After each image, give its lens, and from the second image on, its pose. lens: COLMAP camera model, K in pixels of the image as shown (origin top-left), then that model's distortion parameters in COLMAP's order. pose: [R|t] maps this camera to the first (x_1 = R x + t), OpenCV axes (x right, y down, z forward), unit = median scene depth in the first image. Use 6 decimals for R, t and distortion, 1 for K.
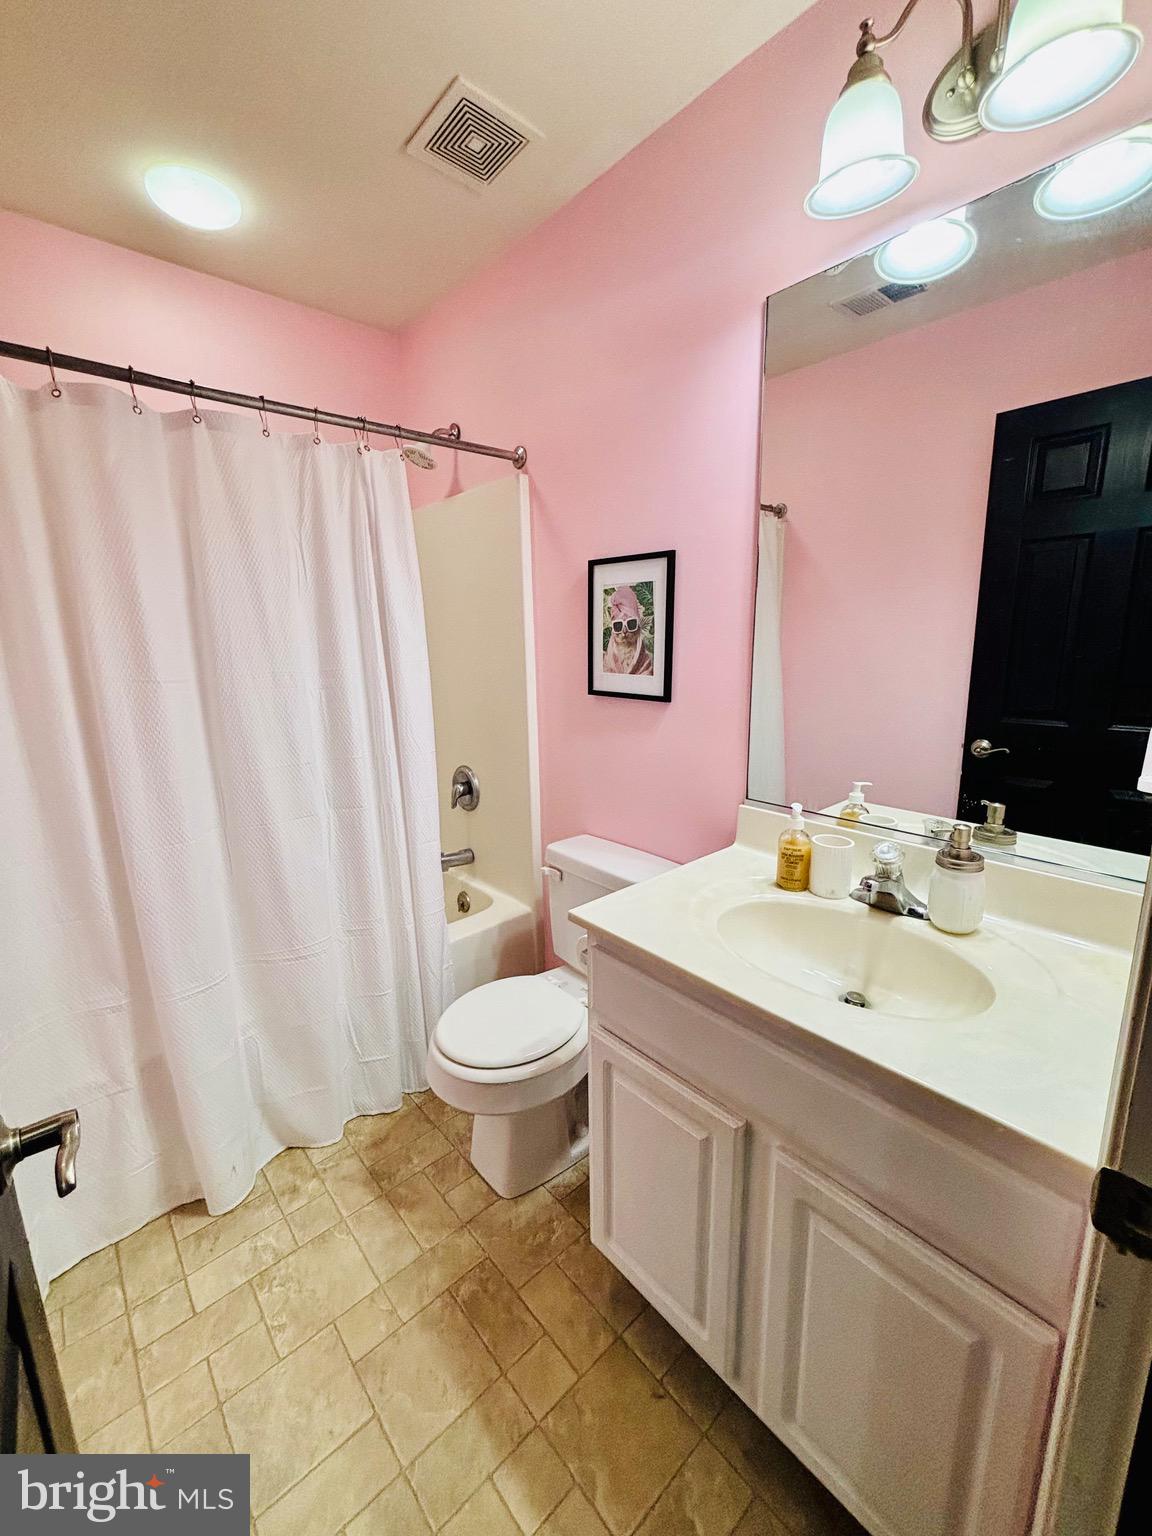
lens RADIAL K [[623.8, 0, 581.8], [0, 623.8, 765.1], [0, 0, 1]] dist [-0.001739, 0.001307]
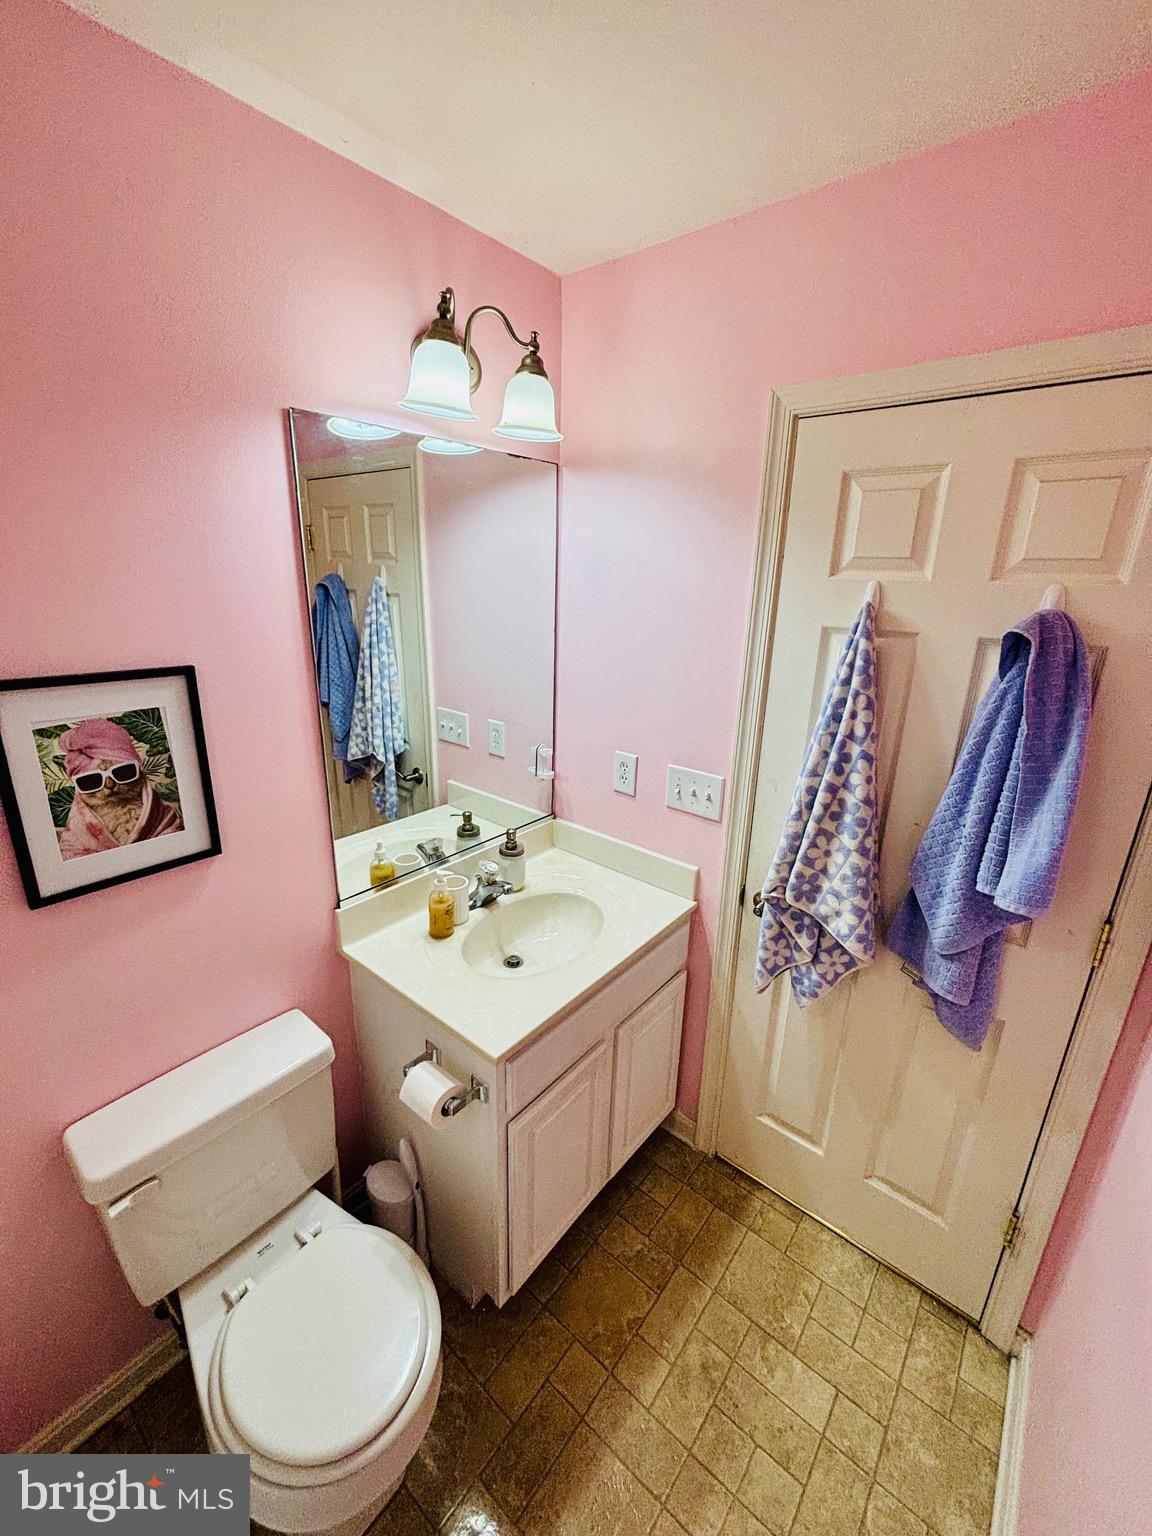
lens RADIAL K [[623.8, 0, 578.8], [0, 623.8, 764.8], [0, 0, 1]] dist [-0.001739, 0.001307]
pose [[-0.140654, -0.278548, 0.950067, -0.618343], [0.185326, 0.935238, 0.301637, -0.346308], [-0.972559, 0.218498, -0.079923, 0.586444]]
